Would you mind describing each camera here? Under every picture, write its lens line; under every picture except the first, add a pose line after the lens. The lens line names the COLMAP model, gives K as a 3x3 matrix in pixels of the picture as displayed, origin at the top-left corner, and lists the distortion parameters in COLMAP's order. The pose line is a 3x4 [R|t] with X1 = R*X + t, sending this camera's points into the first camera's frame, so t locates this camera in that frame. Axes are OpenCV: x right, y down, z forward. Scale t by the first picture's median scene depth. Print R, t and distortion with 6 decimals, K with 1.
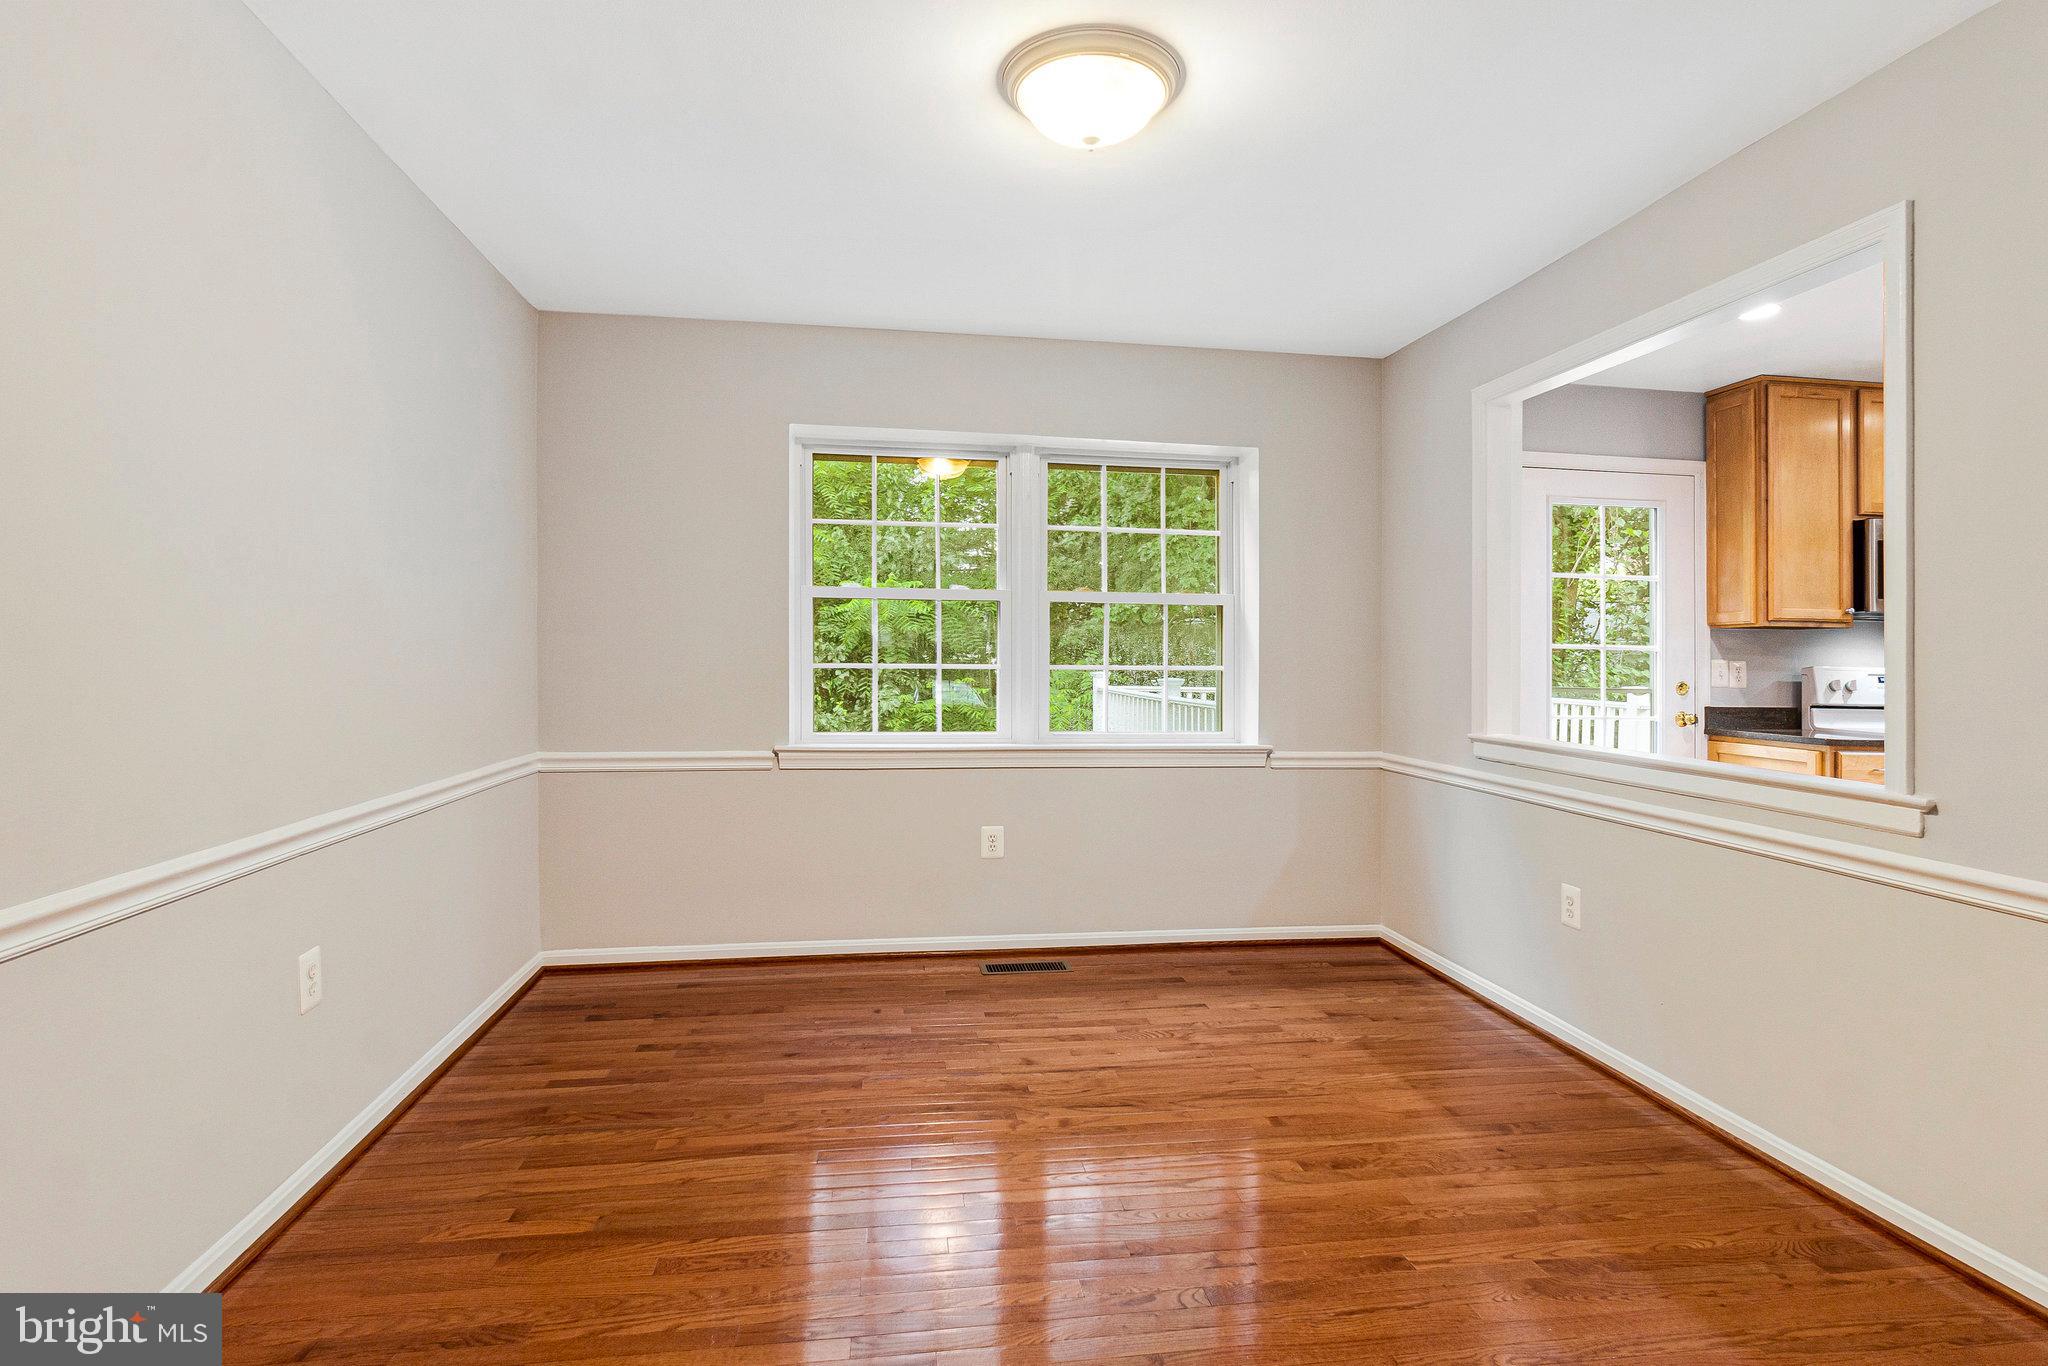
lens RADIAL K [[1025.7, 0, 1022.4], [0, 1025.7, 700.8], [0, 0, 1]] dist [0.002969, -0.000149]
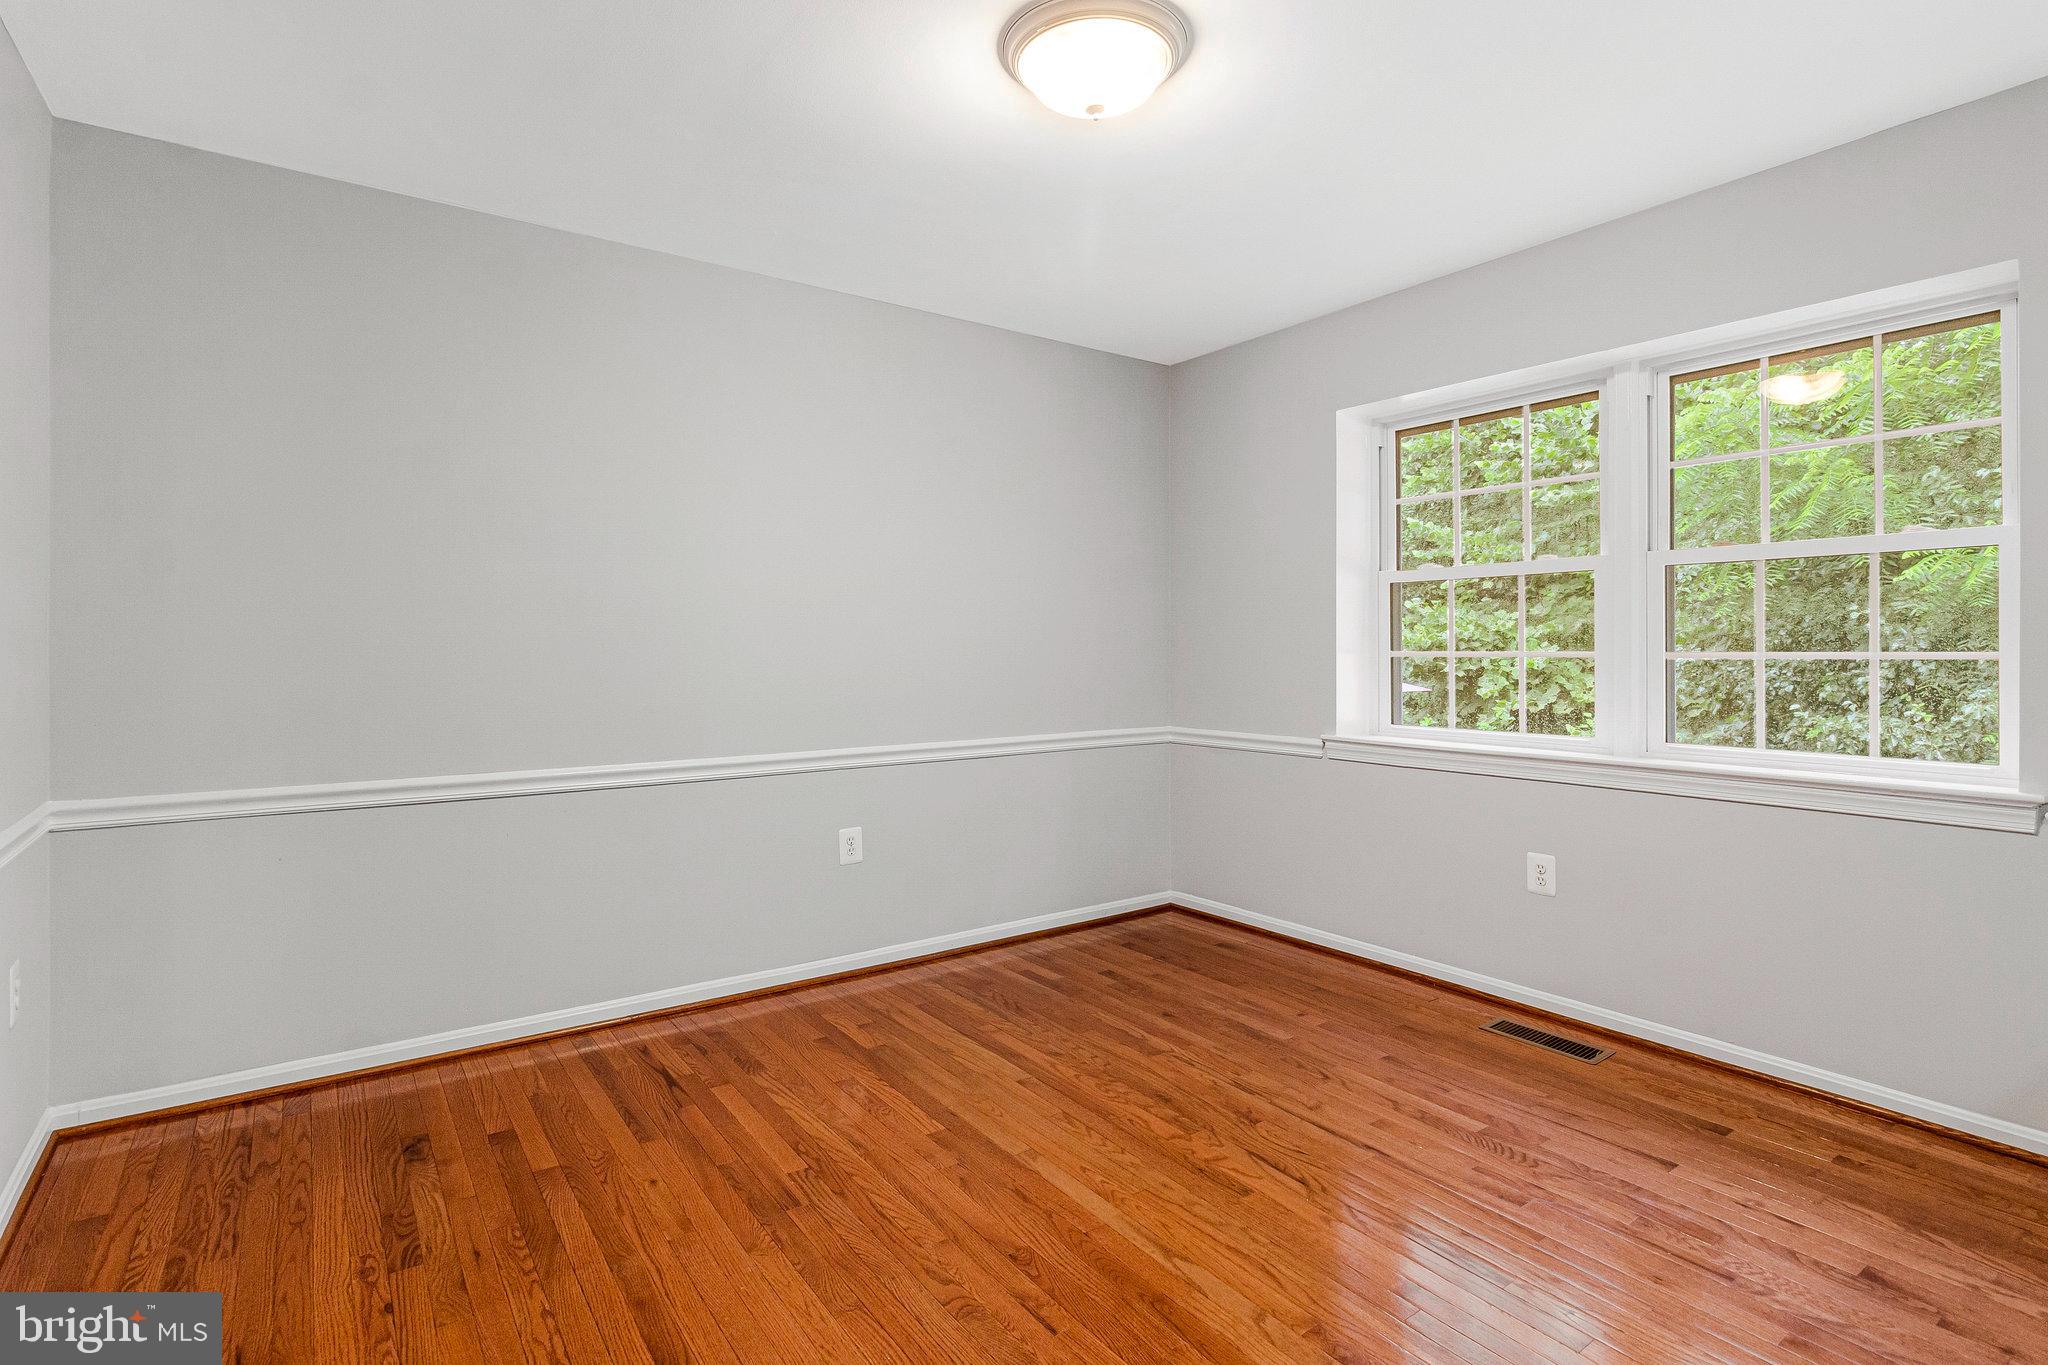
lens RADIAL K [[1001.1, 0, 1029.2], [0, 1001.1, 655.3], [0, 0, 1]] dist [0.003546, 0.001298]
pose [[0.459736, -0.004736, -0.888043, 0.543418], [-0.028141, 0.999406, -0.019899, -0.006761], [0.887610, 0.034139, 0.459330, 0.314937]]
